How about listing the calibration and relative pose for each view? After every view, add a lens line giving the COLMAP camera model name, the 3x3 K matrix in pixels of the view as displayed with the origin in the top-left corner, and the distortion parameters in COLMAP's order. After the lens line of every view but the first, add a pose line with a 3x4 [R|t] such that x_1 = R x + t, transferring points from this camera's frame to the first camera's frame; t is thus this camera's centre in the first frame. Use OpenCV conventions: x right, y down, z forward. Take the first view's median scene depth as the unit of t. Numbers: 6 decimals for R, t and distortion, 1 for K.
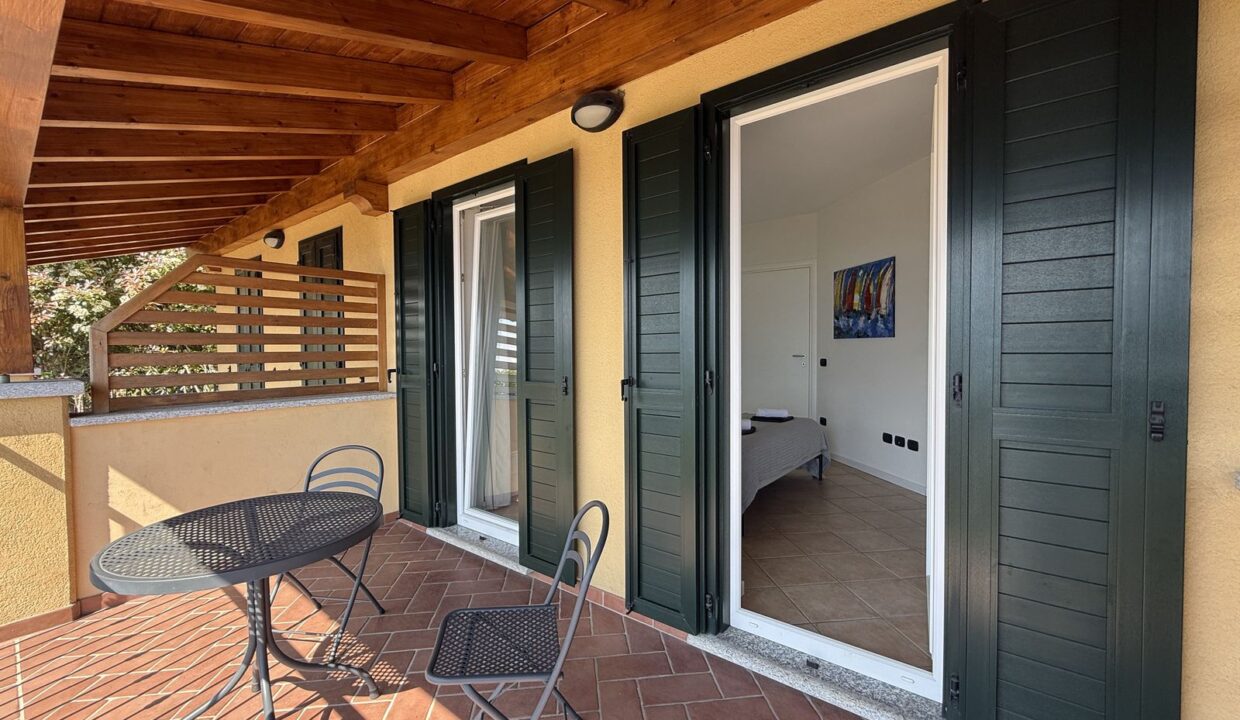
lens RADIAL K [[497.2, 0, 617.9], [0, 497.2, 360.6], [0, 0, 1]] dist [0.002606, 0.000155]
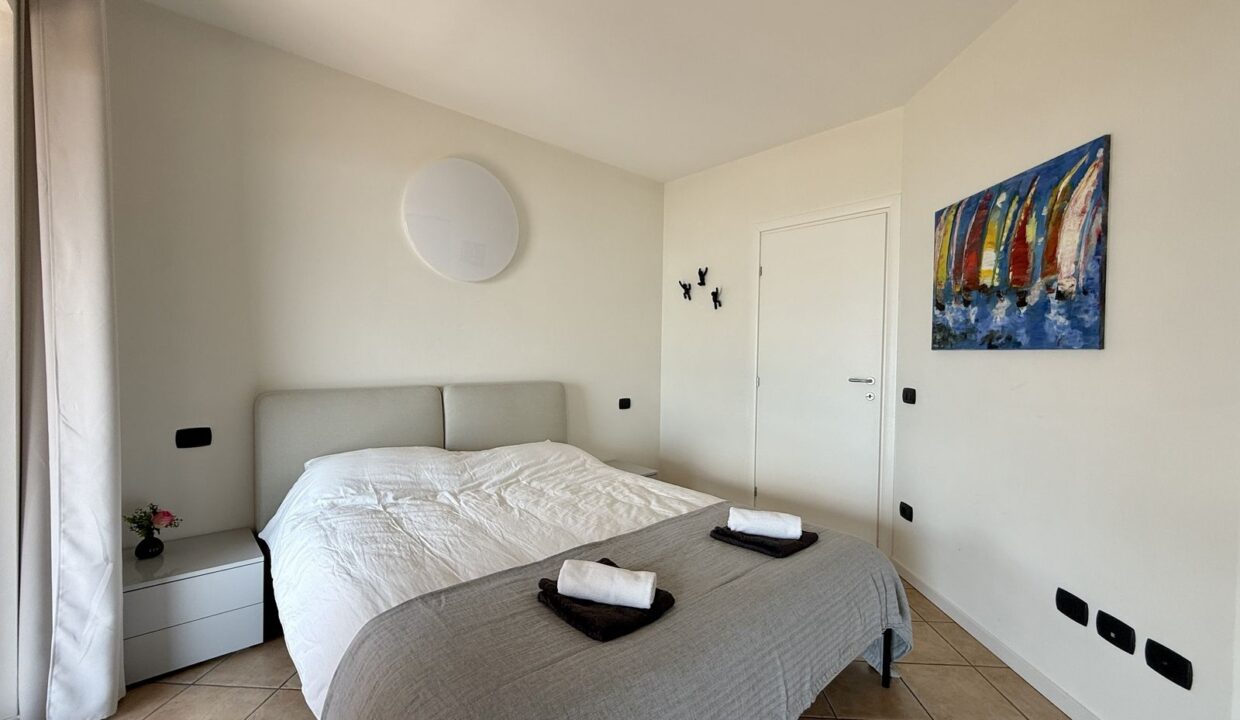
lens RADIAL K [[497.2, 0, 617.9], [0, 497.2, 360.6], [0, 0, 1]] dist [0.002606, 0.000155]
pose [[0.985720, 0.028456, -0.165972, 0.238444], [-0.030235, 0.999509, -0.008202, -0.022305], [0.165658, 0.013103, 0.986096, 0.526969]]
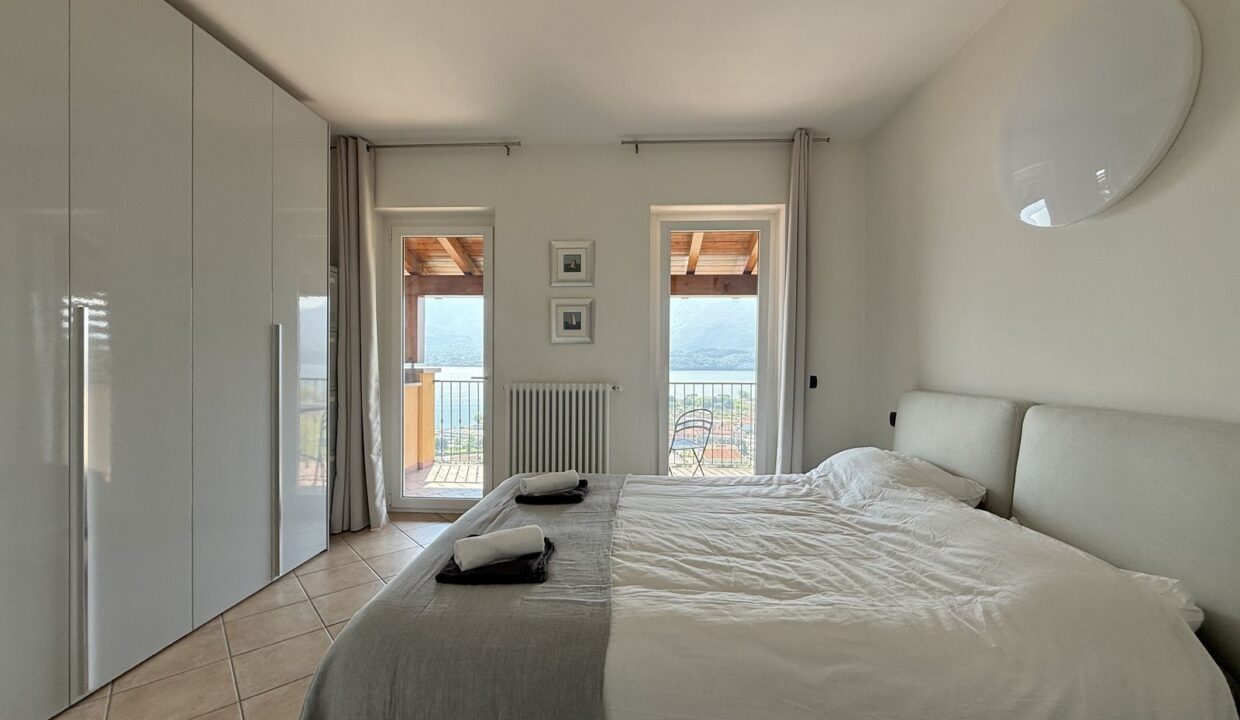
lens RADIAL K [[514.5, 0, 613.0], [0, 514.5, 330.7], [0, 0, 1]] dist [0.000349, 0.000043]
pose [[-0.824695, -0.026055, -0.564977, 1.196795], [-0.016342, 0.999619, -0.022245, -0.070386], [0.565341, -0.009112, -0.824807, 4.336430]]
